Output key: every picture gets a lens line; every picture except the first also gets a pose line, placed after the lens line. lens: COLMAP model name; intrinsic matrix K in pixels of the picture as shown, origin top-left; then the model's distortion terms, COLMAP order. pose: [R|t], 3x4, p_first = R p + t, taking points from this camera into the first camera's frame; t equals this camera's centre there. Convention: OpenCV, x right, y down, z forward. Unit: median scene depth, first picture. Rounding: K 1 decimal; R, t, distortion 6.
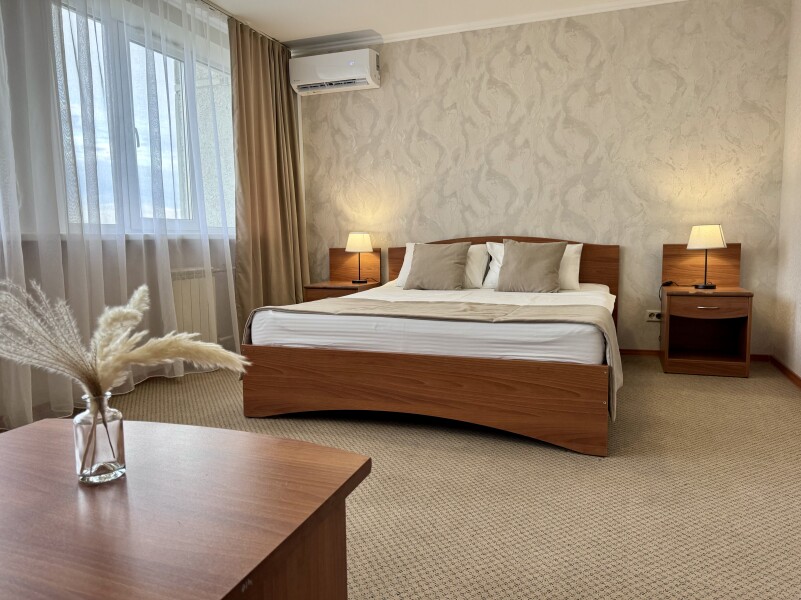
lens RADIAL K [[580.3, 0, 417.7], [0, 580.3, 301.4], [0, 0, 1]] dist [0.106279, -0.110995]
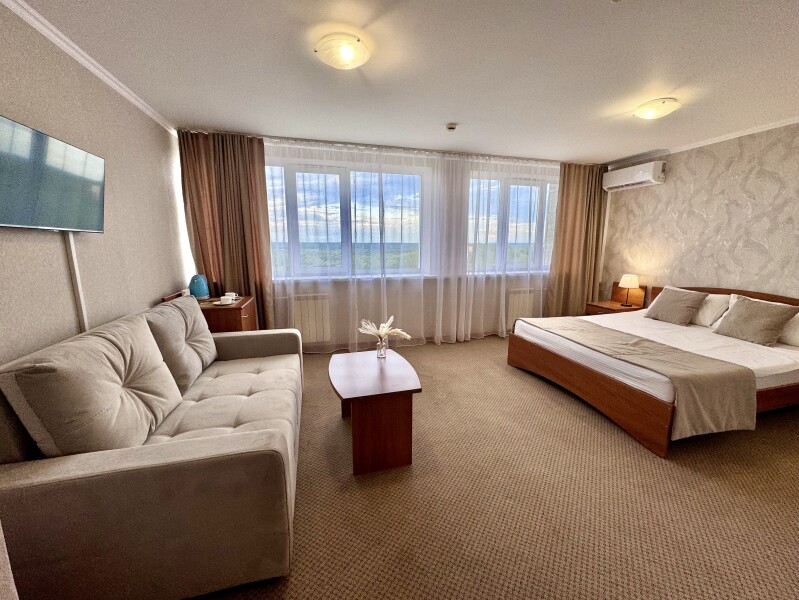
lens RADIAL K [[321.4, 0, 398.7], [0, 321.4, 300.5], [0, 0, 1]] dist [0.000215, 0.000246]
pose [[0.582466, 0.160717, -0.796808, 0.254722], [-0.106602, 0.986896, 0.121131, -0.091754], [0.805834, 0.014387, 0.591966, -0.050532]]
